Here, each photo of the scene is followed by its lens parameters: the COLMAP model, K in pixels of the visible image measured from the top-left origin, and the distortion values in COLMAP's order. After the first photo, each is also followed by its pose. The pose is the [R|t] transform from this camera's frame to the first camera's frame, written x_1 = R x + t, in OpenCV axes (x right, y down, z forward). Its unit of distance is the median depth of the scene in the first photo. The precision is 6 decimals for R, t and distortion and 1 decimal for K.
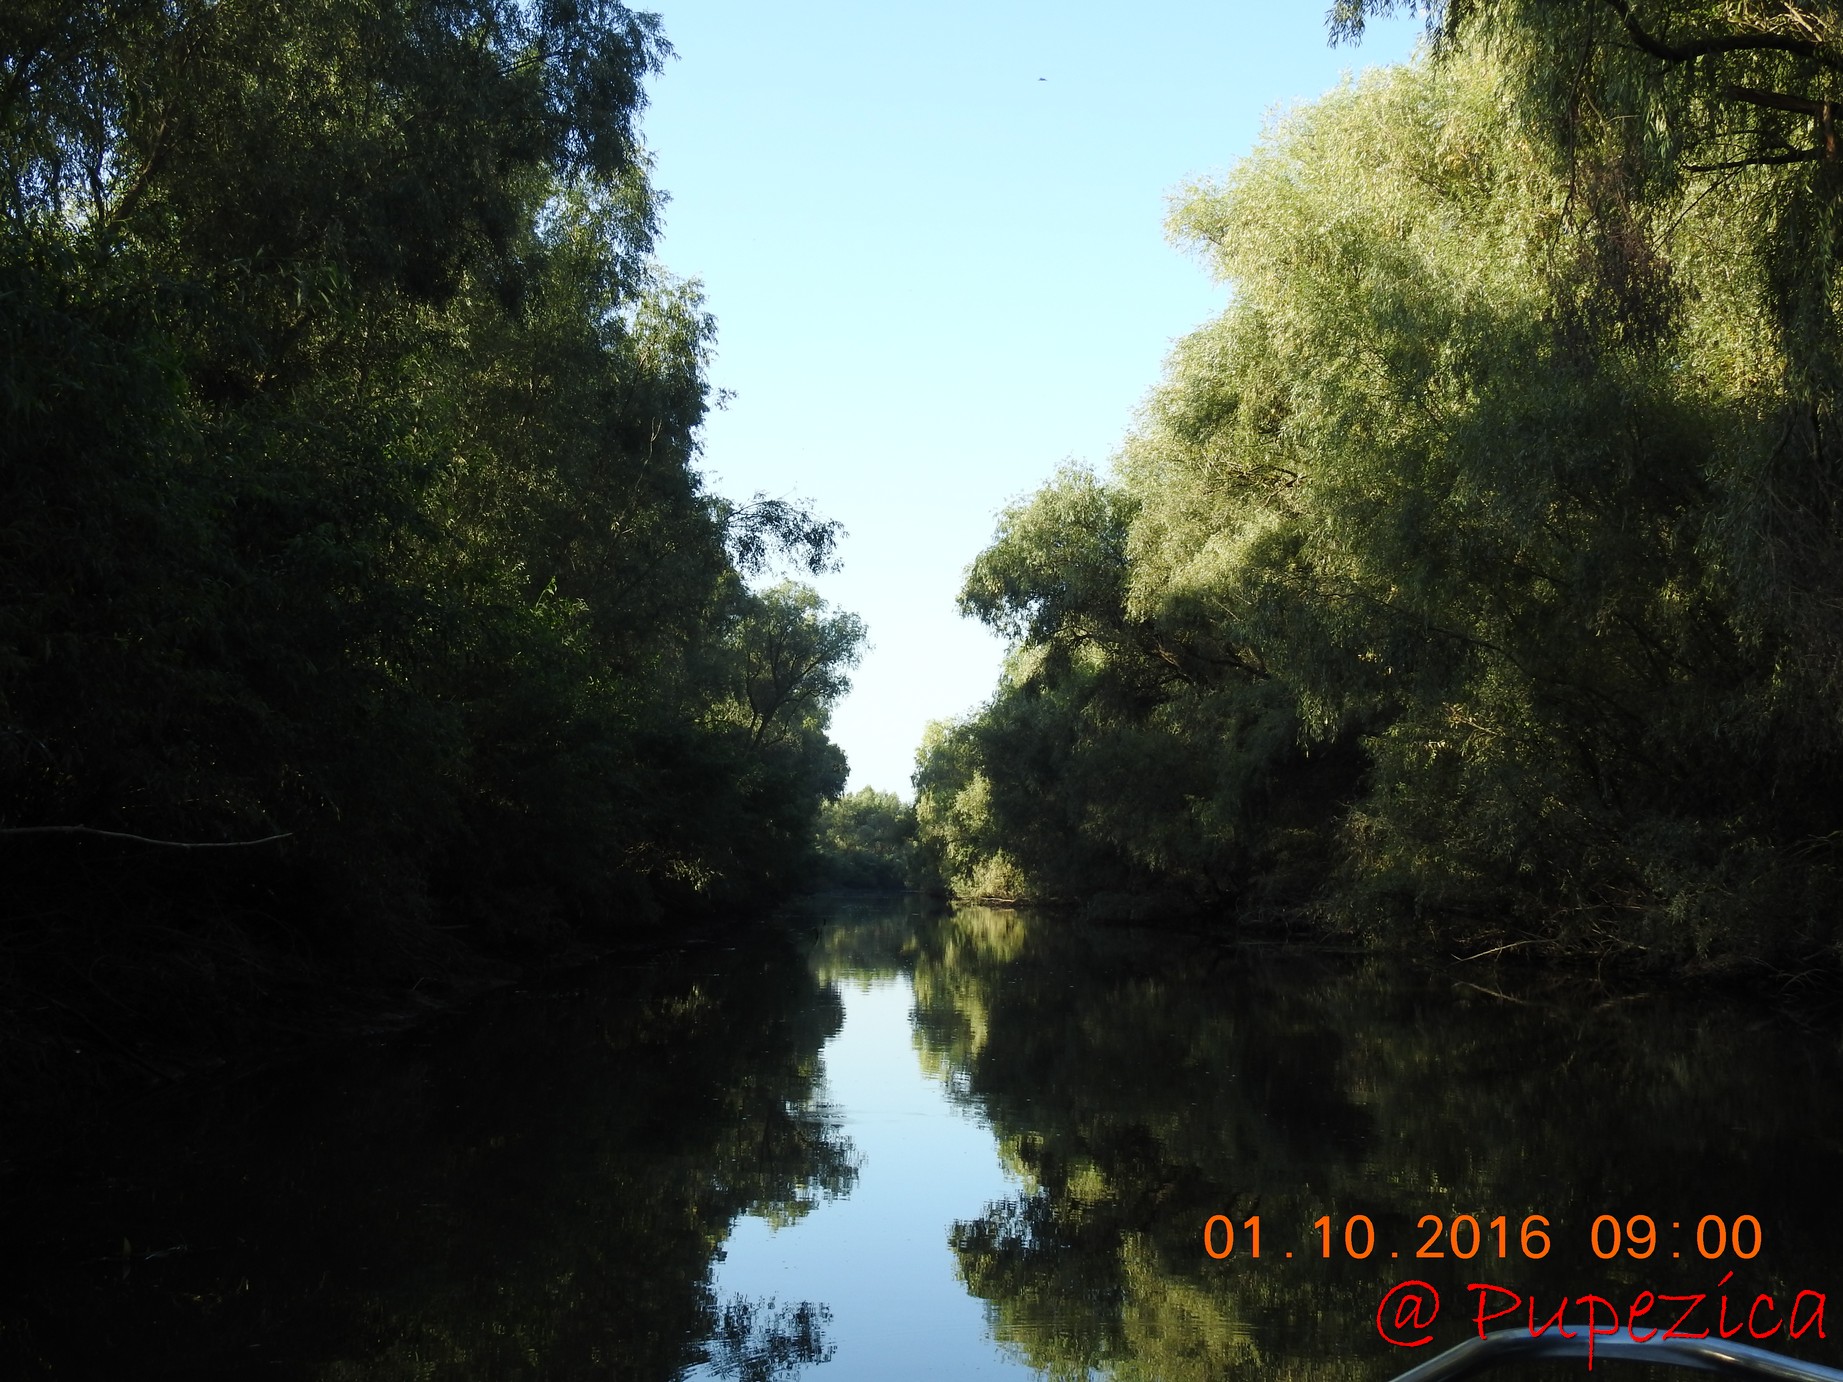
lens RADIAL K [[2576.8, 0, 921.5], [0, 2576.8, 691.0], [0, 0, 1]] dist [0.009846, 0.004274]
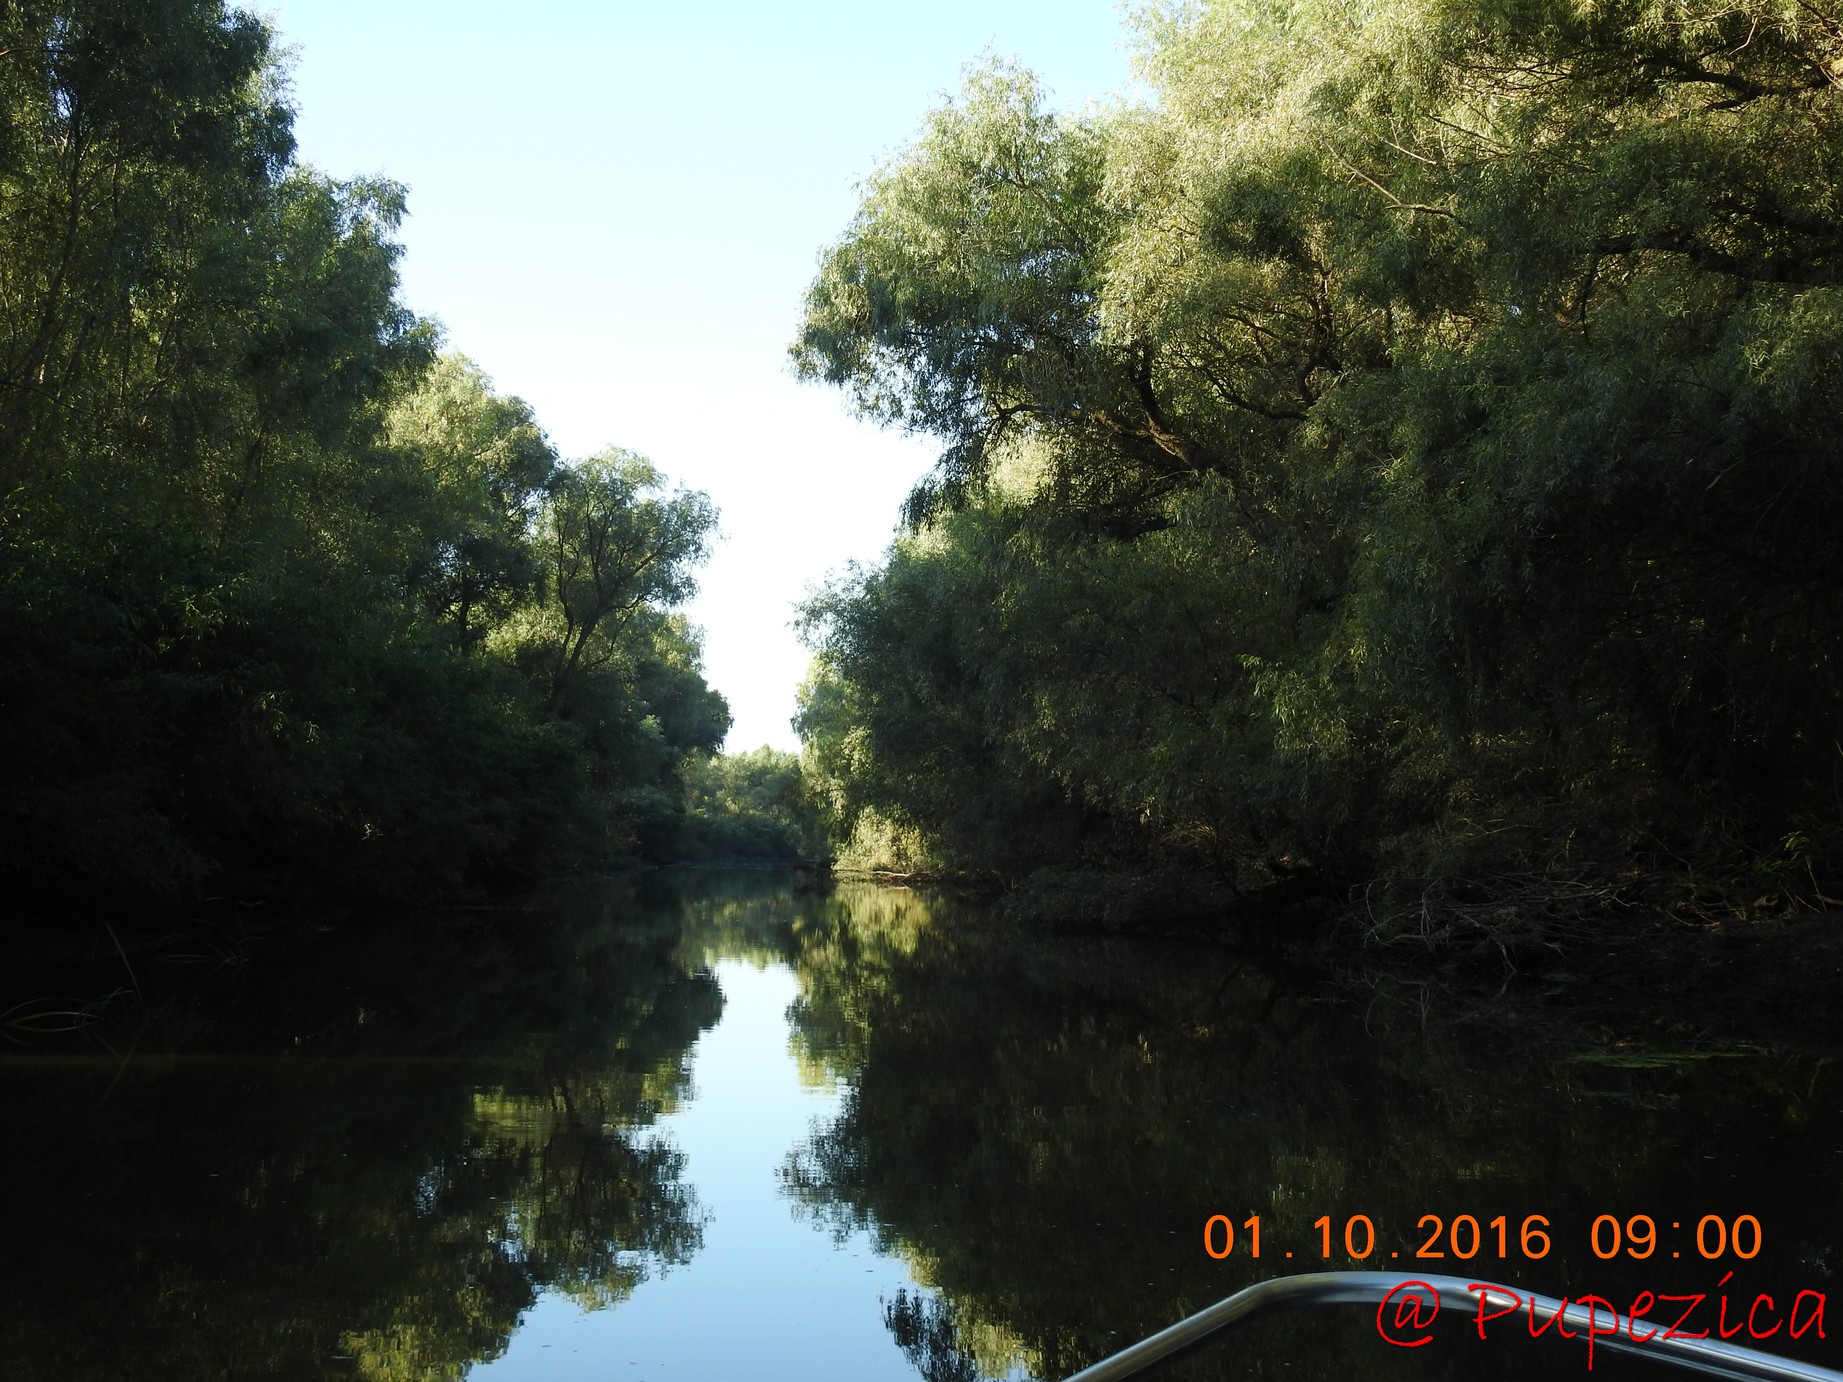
lens RADIAL K [[2576.8, 0, 921.5], [0, 2576.8, 691.0], [0, 0, 1]] dist [0.009846, 0.004274]
pose [[0.999461, 0.006249, 0.032214, 0.014133], [-0.006640, 0.999905, 0.012049, 0.018544], [-0.032136, -0.012257, 0.999408, 0.245309]]
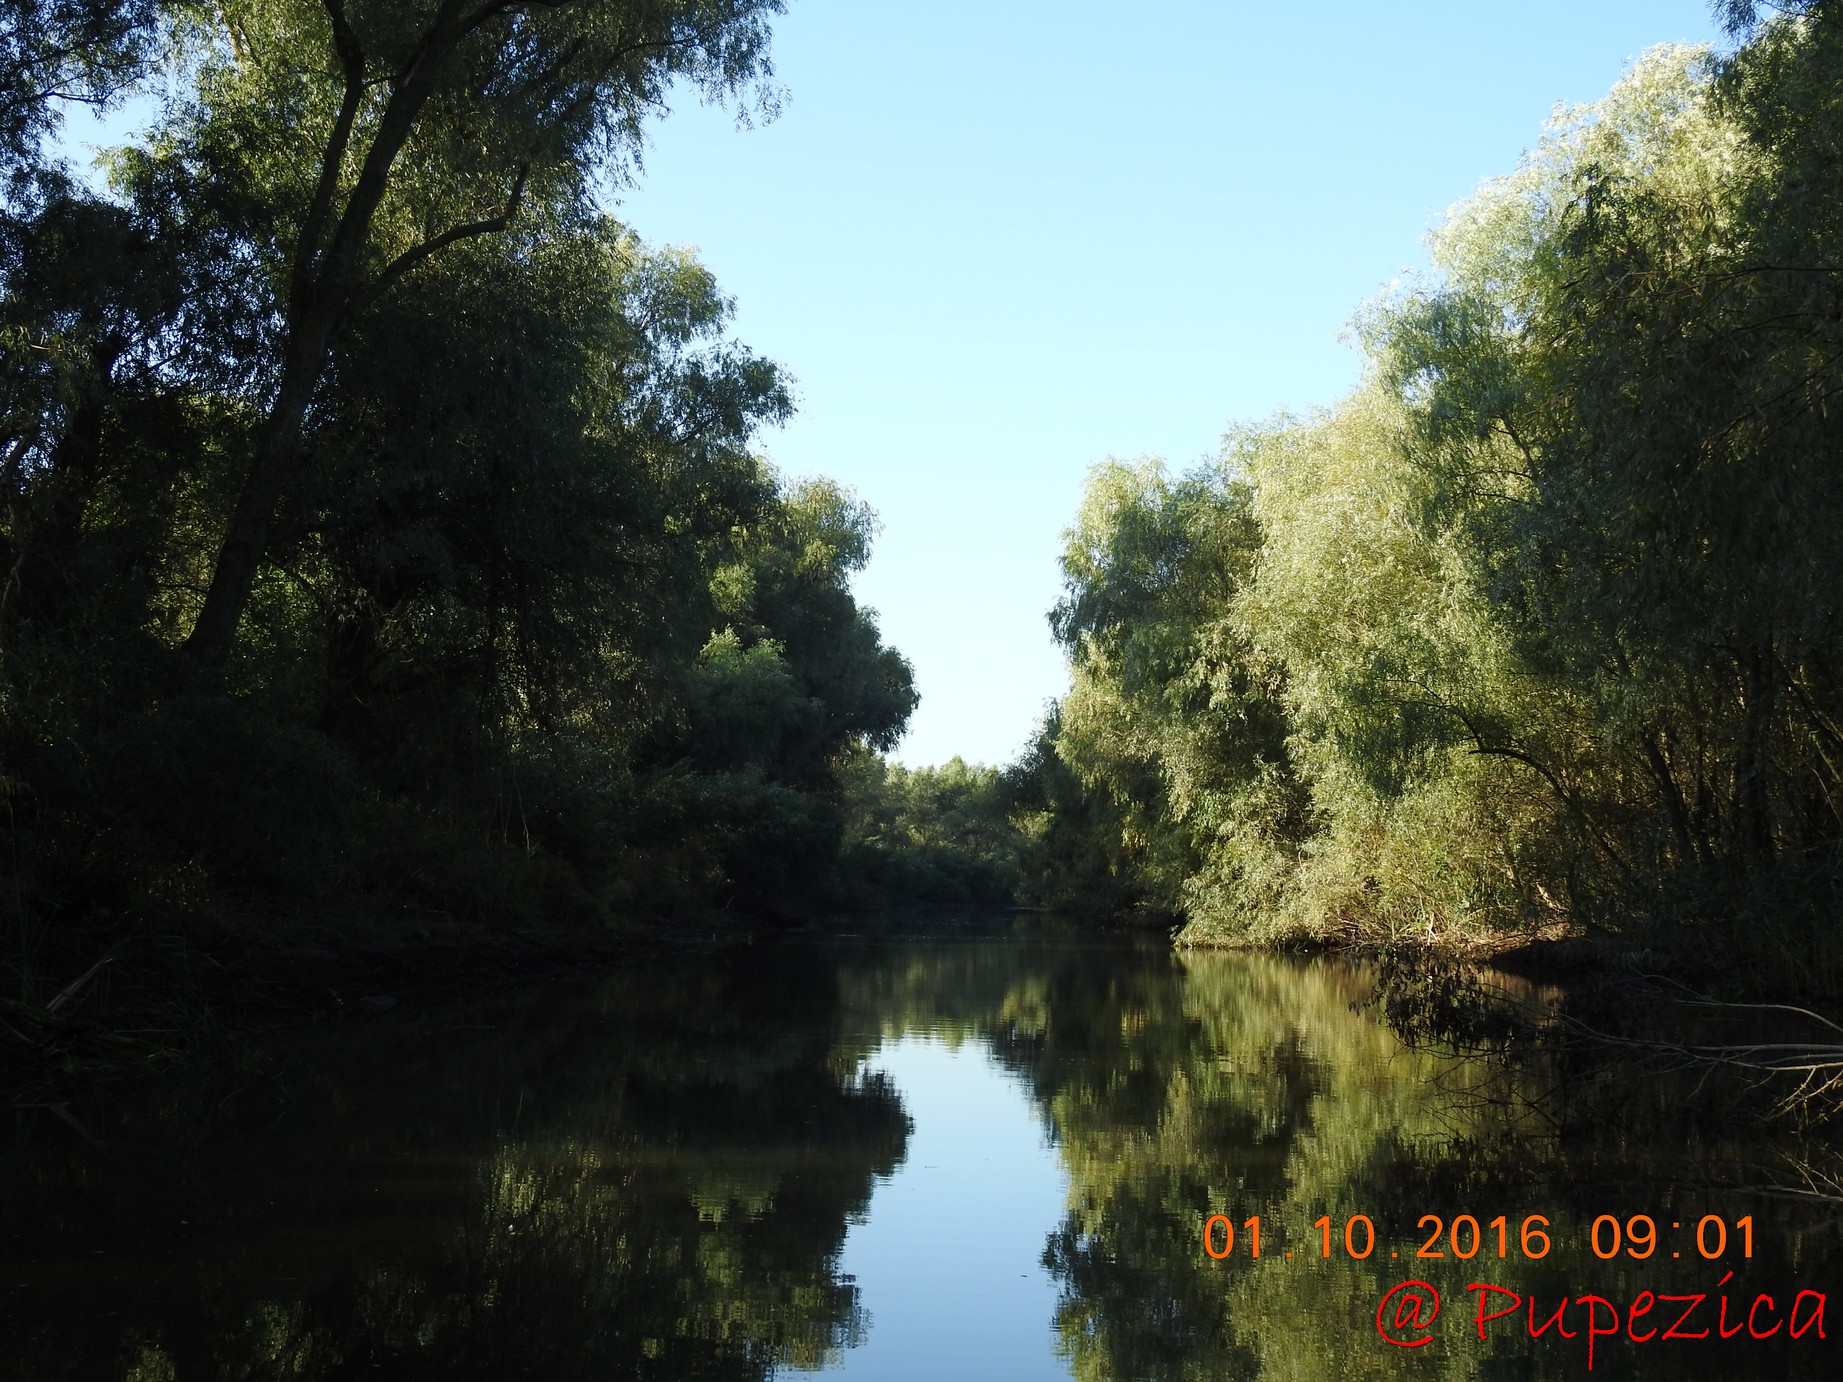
lens RADIAL K [[2576.8, 0, 921.5], [0, 2576.8, 691.0], [0, 0, 1]] dist [0.009846, 0.004274]
pose [[0.999306, -0.003774, -0.037059, -0.011493], [0.003611, 0.999983, -0.004469, 0.059658], [0.037076, 0.004332, 0.999303, 0.805186]]
